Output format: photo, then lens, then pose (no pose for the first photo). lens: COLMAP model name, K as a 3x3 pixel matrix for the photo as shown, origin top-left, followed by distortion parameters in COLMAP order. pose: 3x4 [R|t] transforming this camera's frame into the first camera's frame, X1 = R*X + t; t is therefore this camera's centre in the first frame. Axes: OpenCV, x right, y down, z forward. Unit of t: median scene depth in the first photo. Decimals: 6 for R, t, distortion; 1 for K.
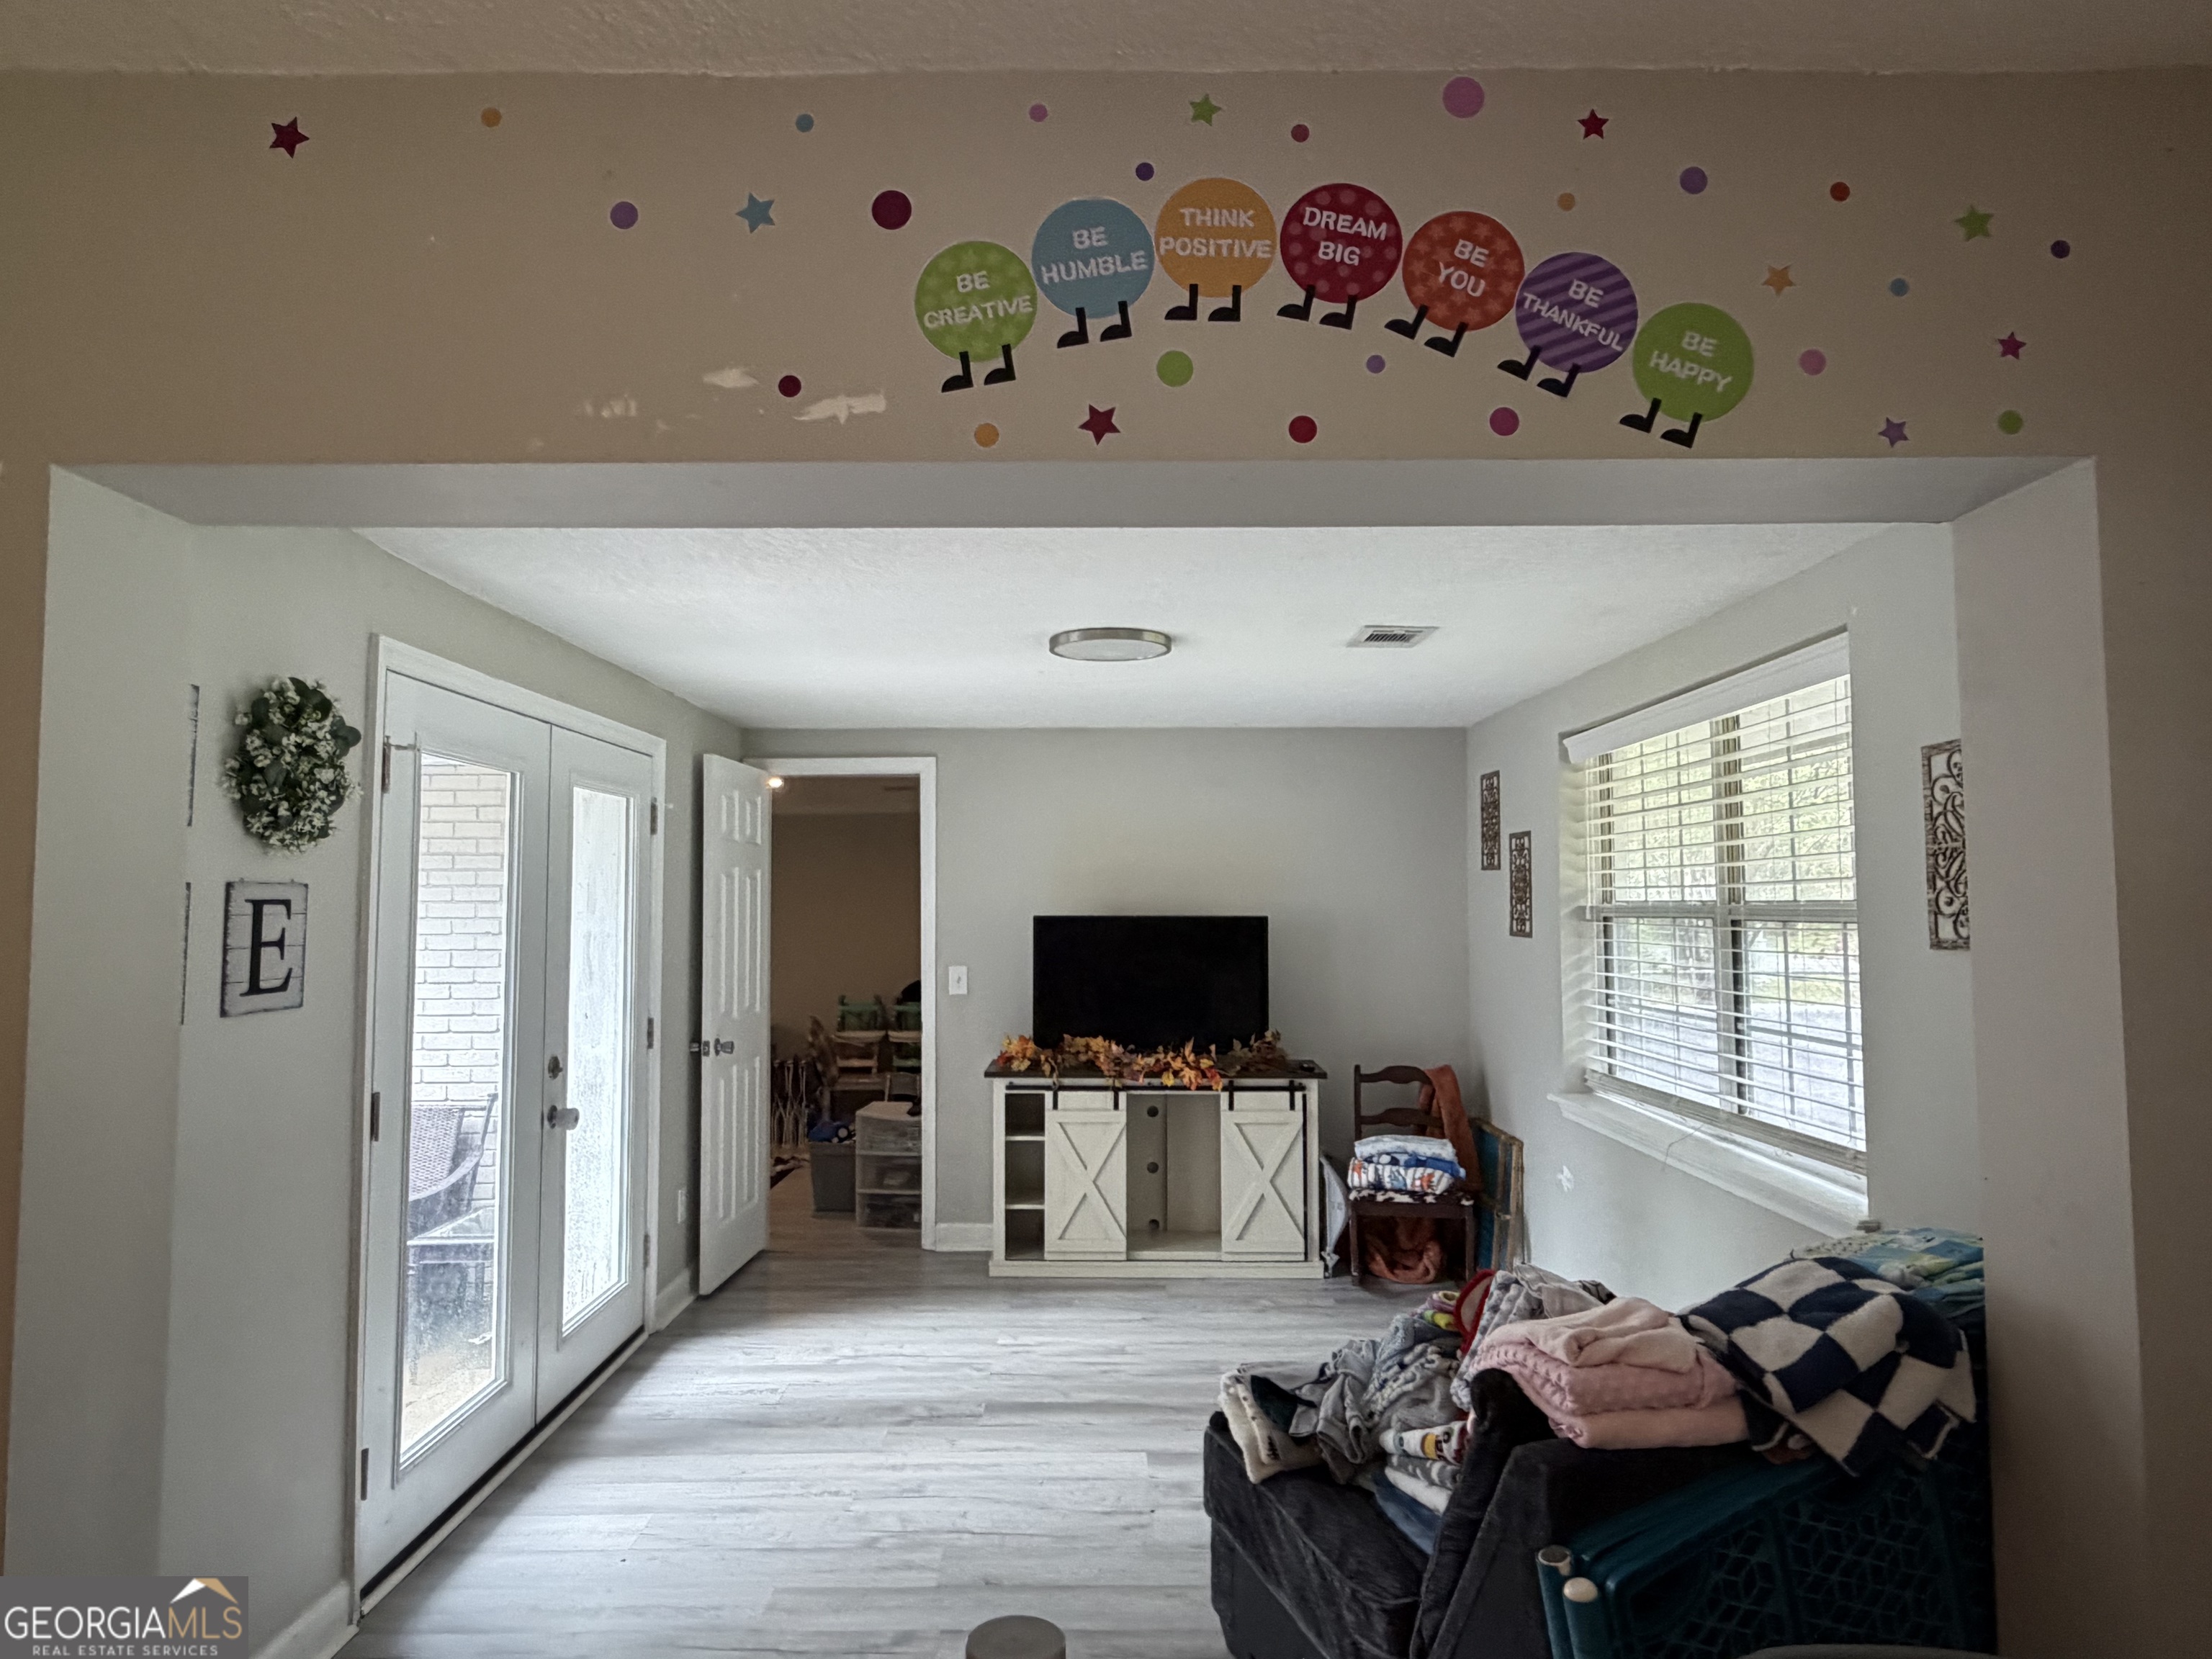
lens RADIAL K [[1350.7, 0, 1102.2], [0, 1350.7, 819.6], [0, 0, 1]] dist [0.002049, 0.000742]
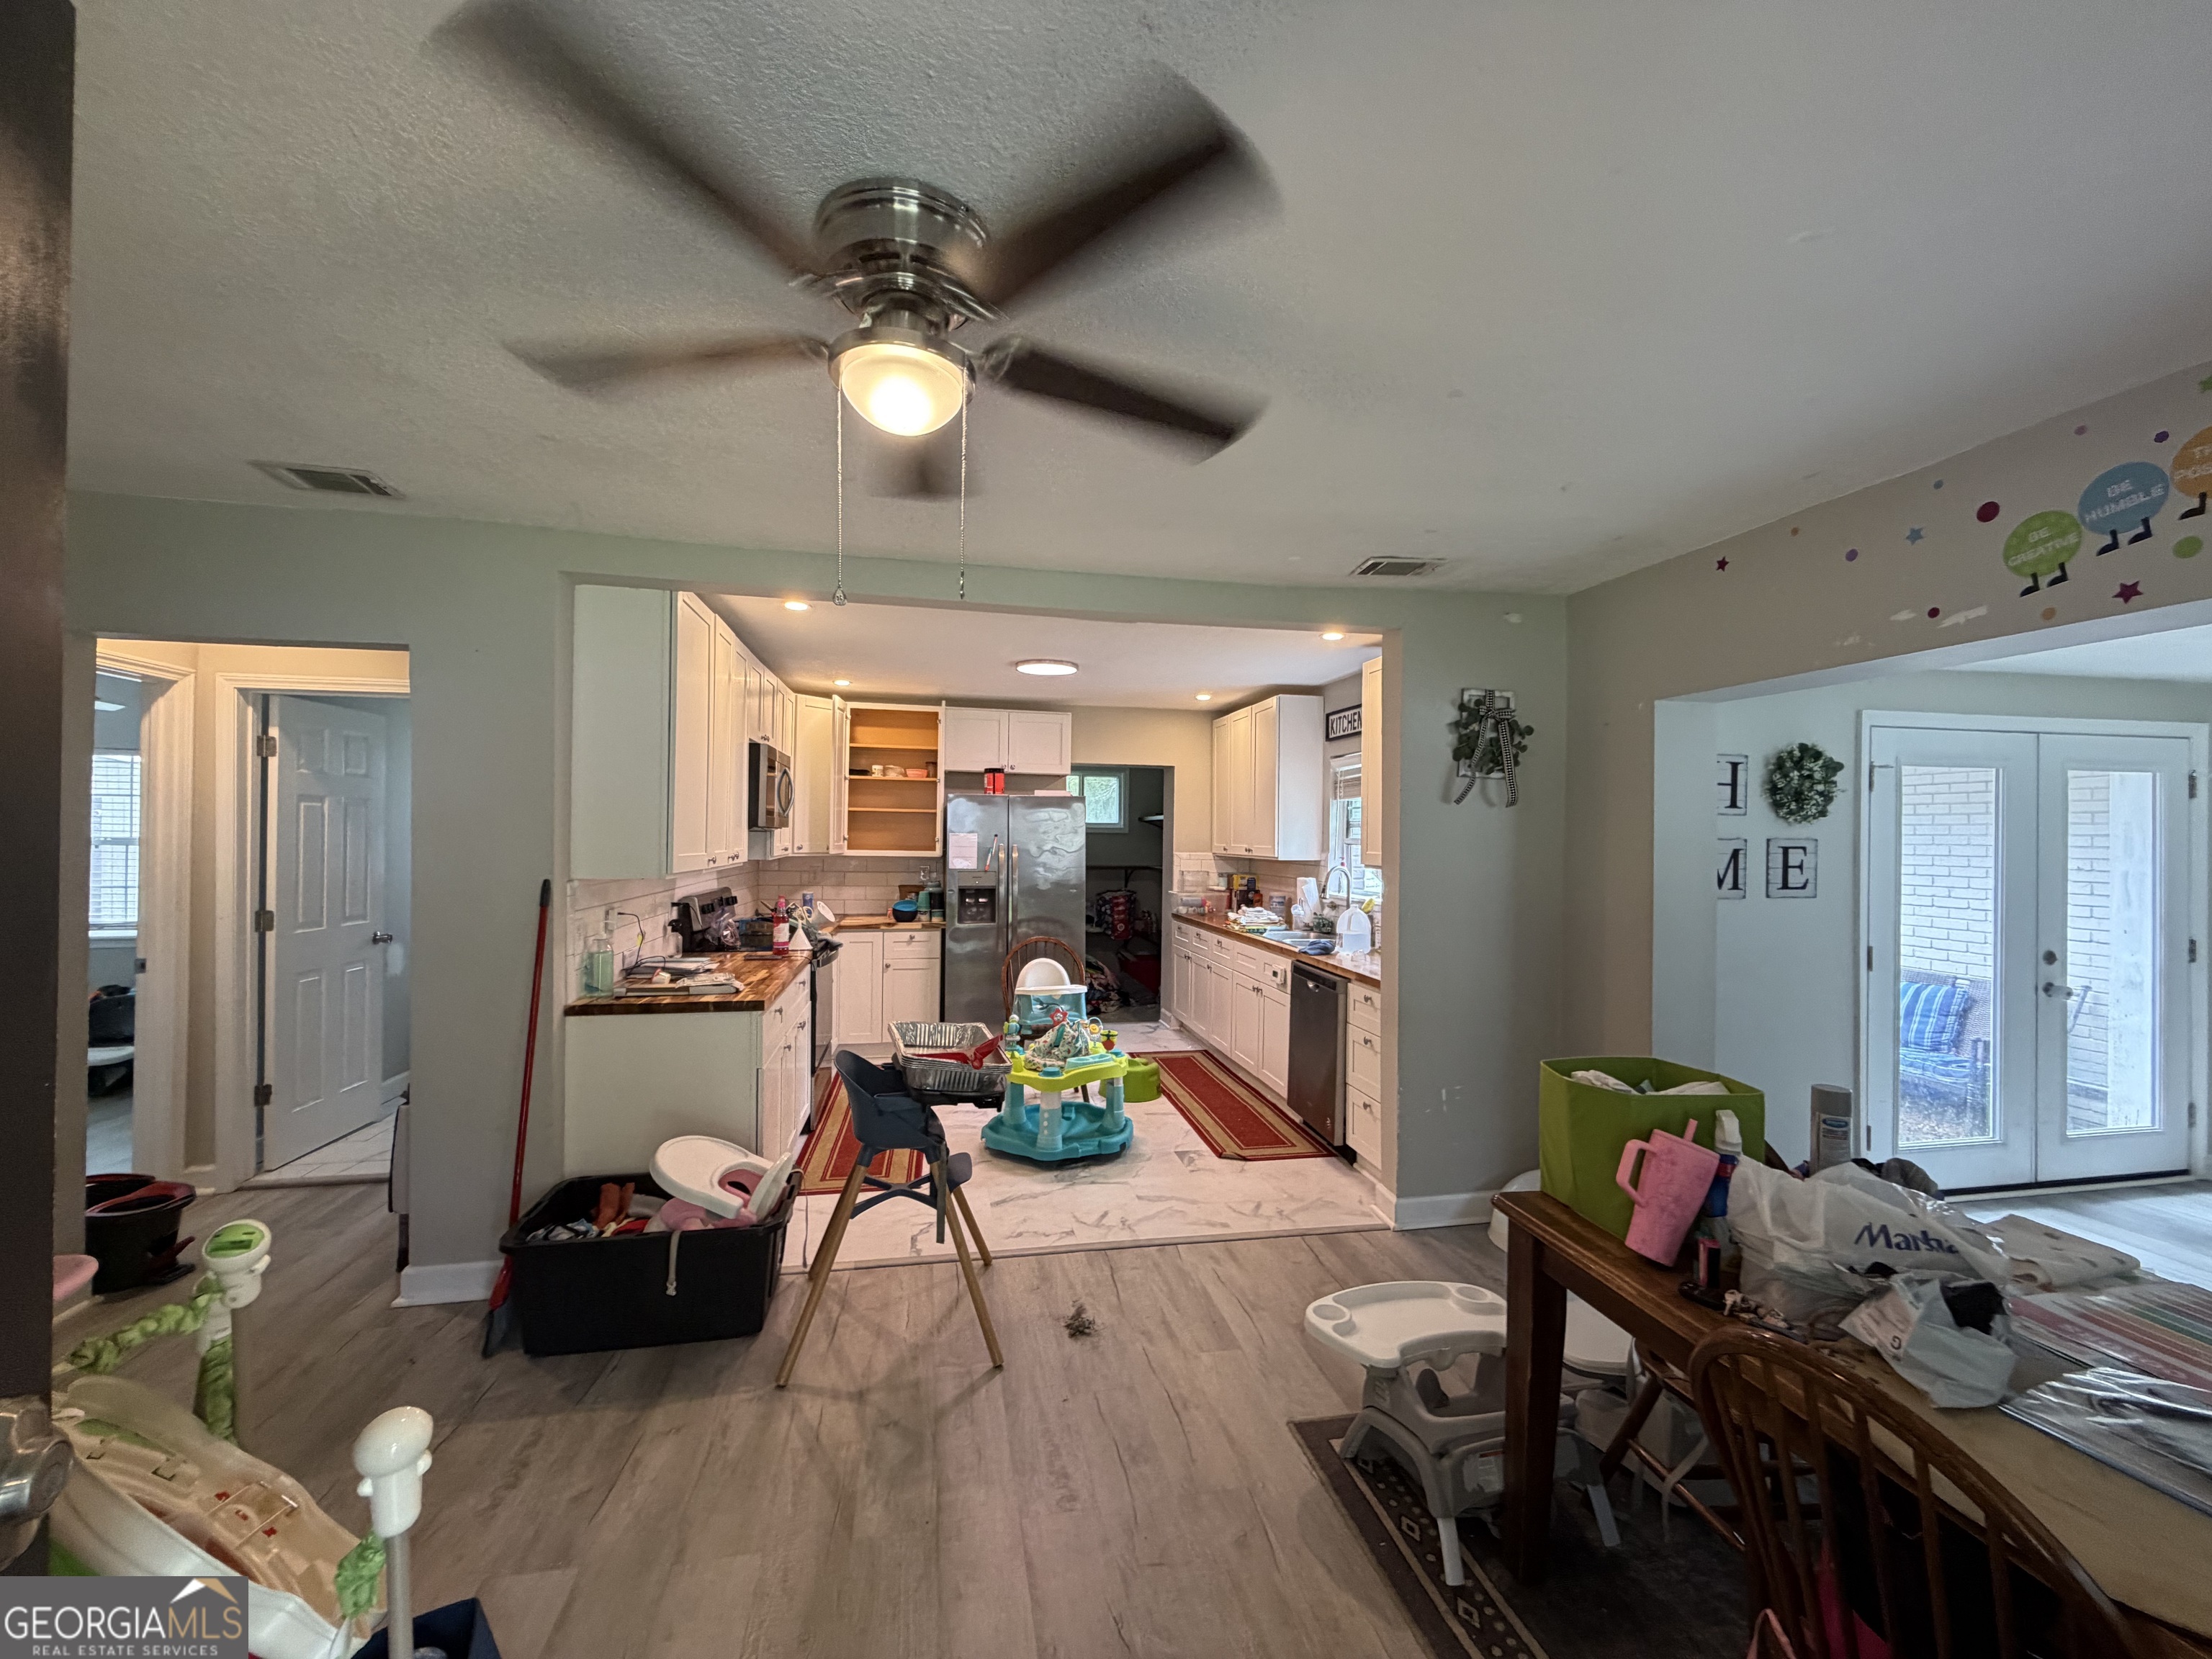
lens RADIAL K [[884.7, 0, 1102.7], [0, 884.7, 830.6], [0, 0, 1]] dist [0.001738, 0.000244]
pose [[0.196982, 0.000280, -0.980407, 0.589158], [0.049808, 0.998706, 0.010292, -0.038302], [0.979141, -0.050860, 0.196713, -0.384810]]
